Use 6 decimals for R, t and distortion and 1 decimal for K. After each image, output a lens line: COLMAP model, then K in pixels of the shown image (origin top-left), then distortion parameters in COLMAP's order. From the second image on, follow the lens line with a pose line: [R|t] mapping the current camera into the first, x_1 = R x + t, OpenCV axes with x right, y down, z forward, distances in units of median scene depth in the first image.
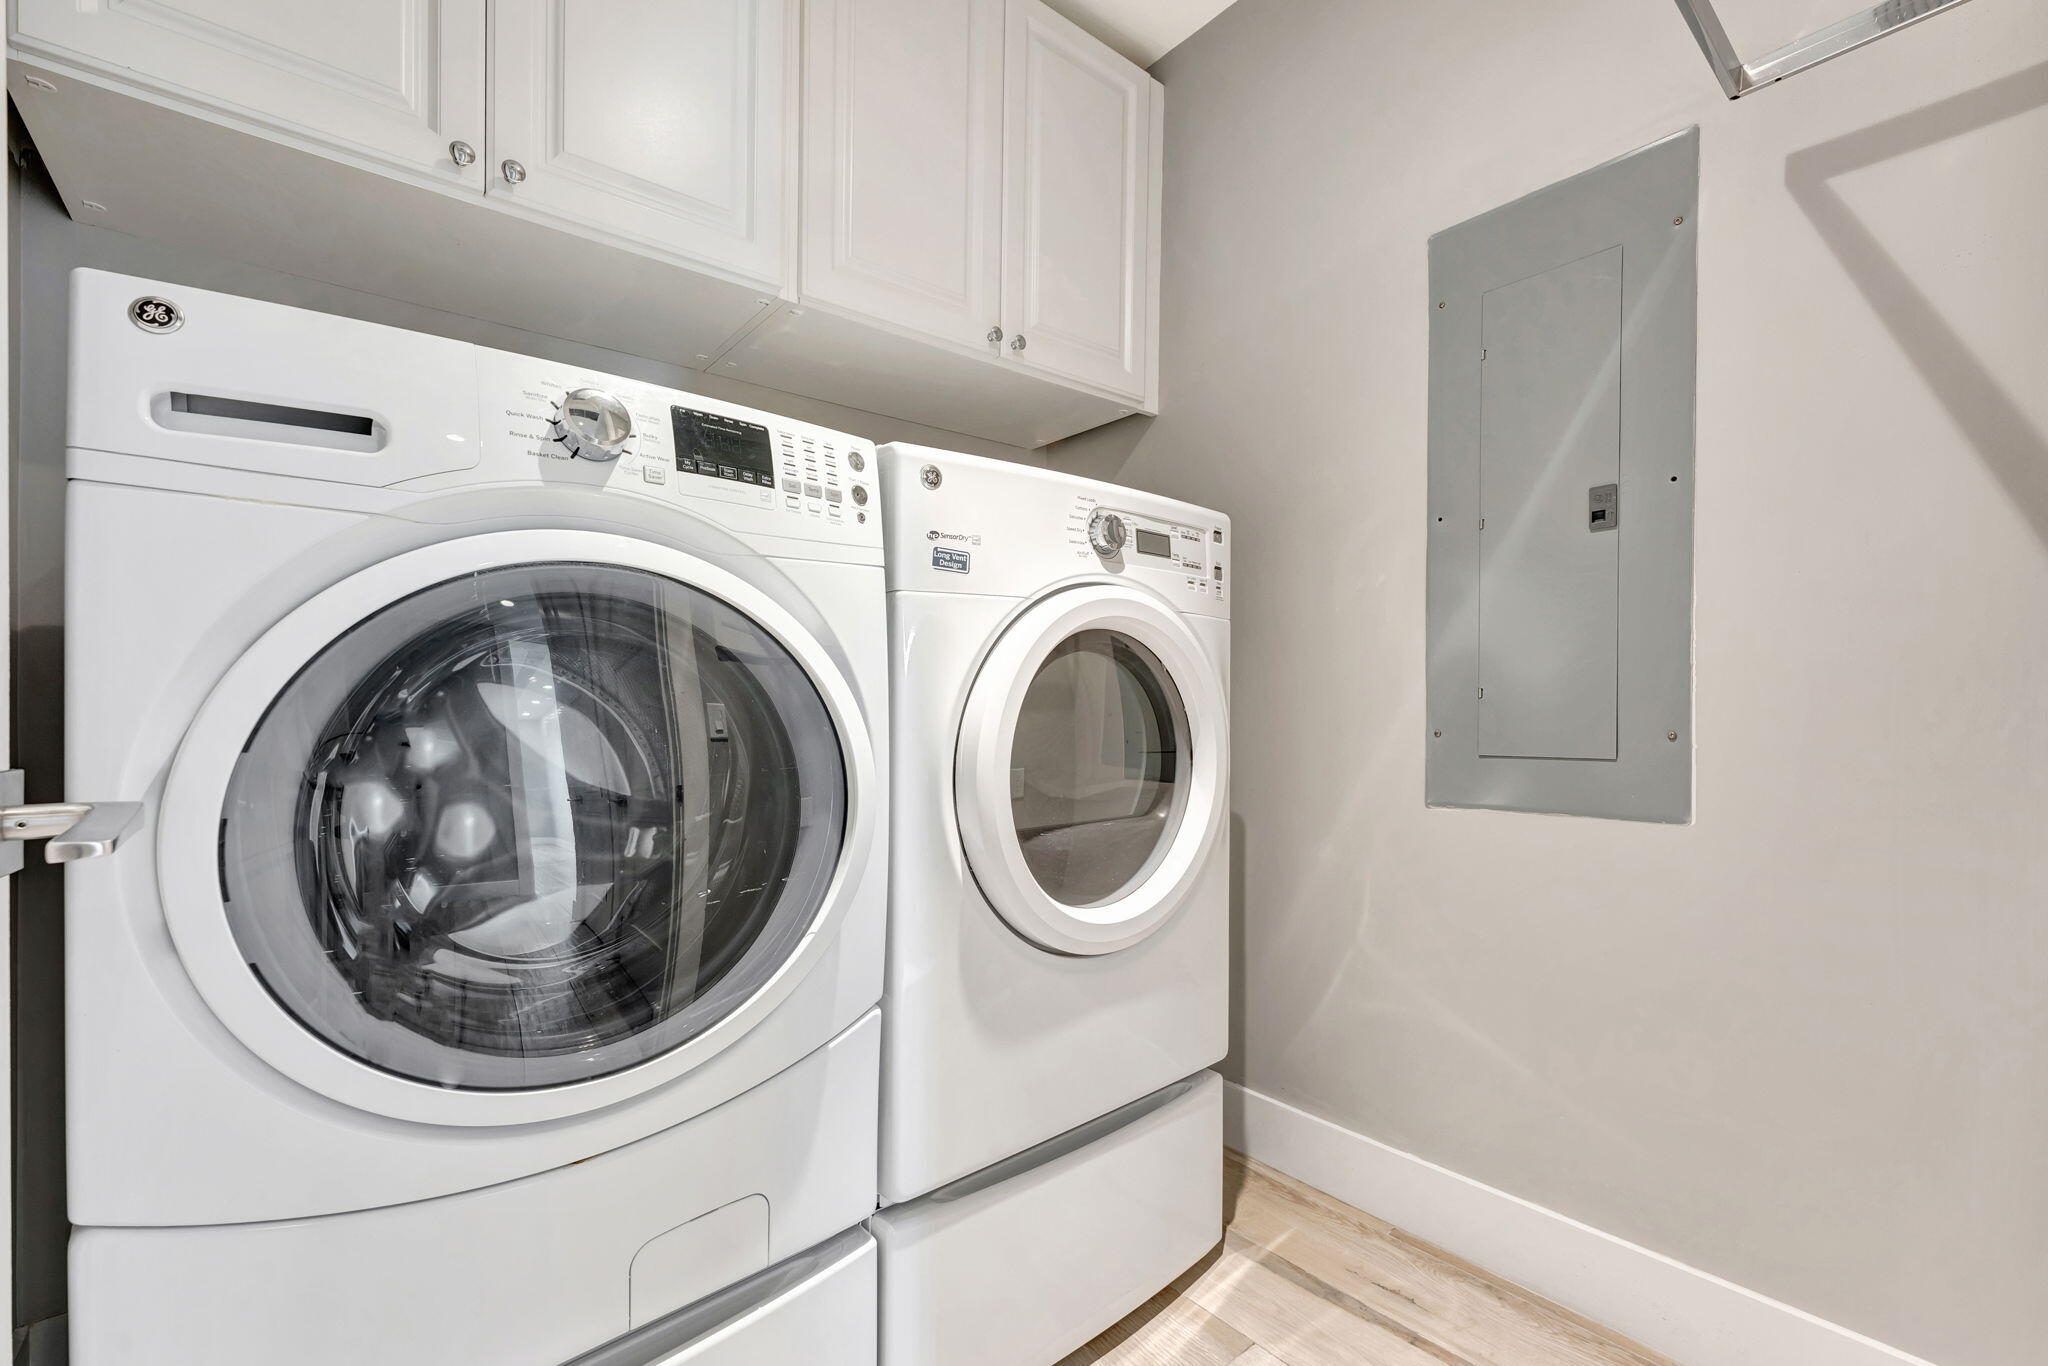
lens RADIAL K [[875.9, 0, 1034.1], [0, 875.9, 690.0], [0, 0, 1]] dist [-0.001426, -0.000121]
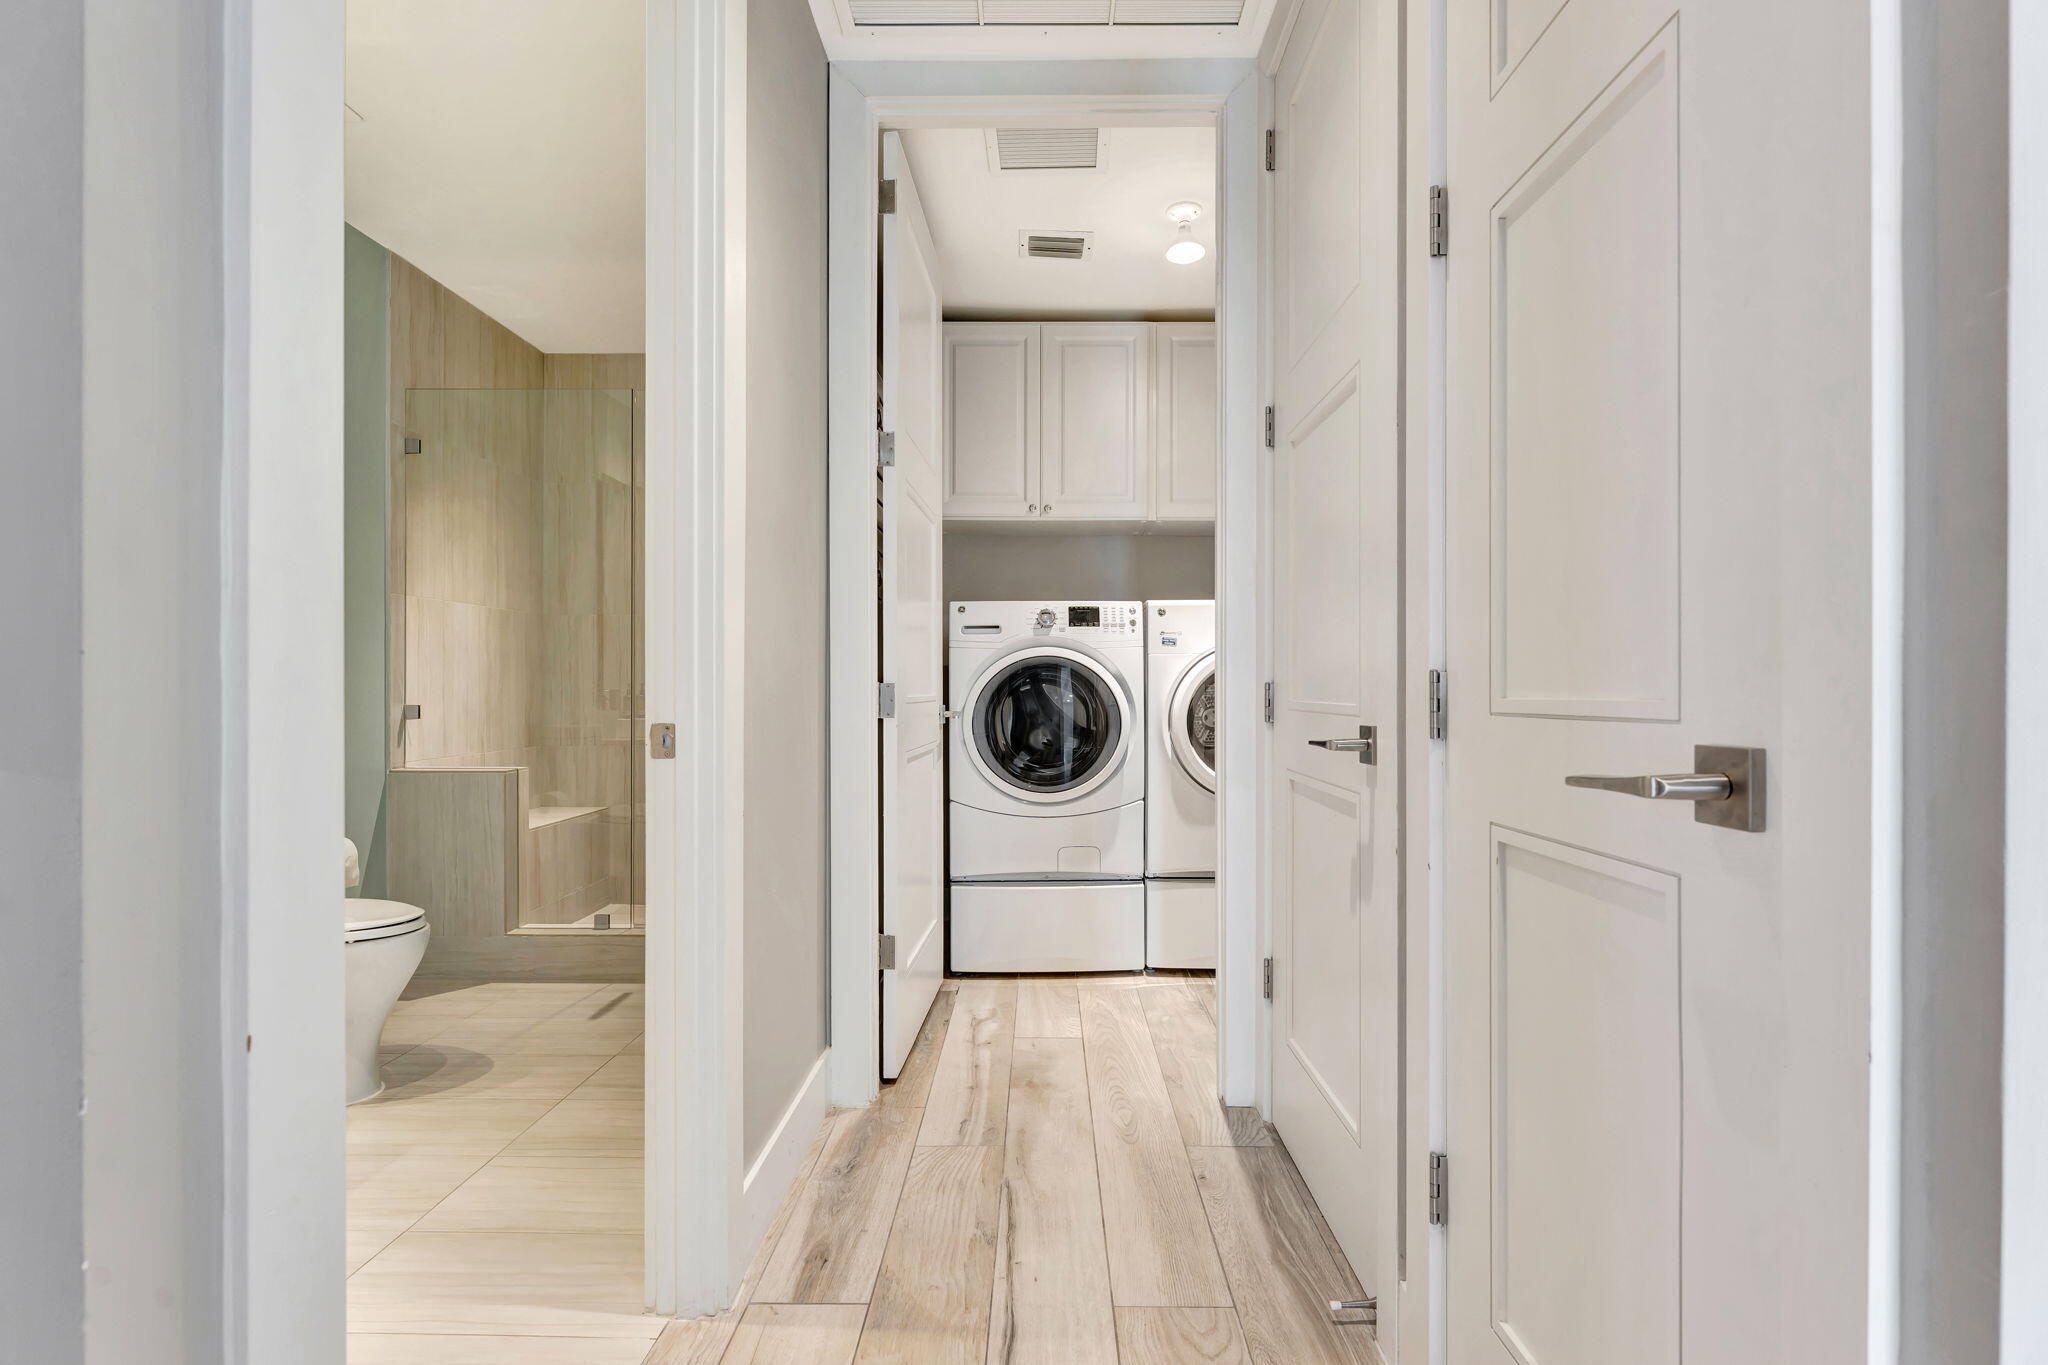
lens RADIAL K [[875.9, 0, 1034.1], [0, 875.9, 689.5], [0, 0, 1]] dist [-0.001426, -0.000121]
pose [[0.767245, 0.003966, -0.641342, 1.443842], [0.002901, 0.999949, 0.009654, -0.029638], [0.641348, -0.009268, 0.767194, -1.477149]]
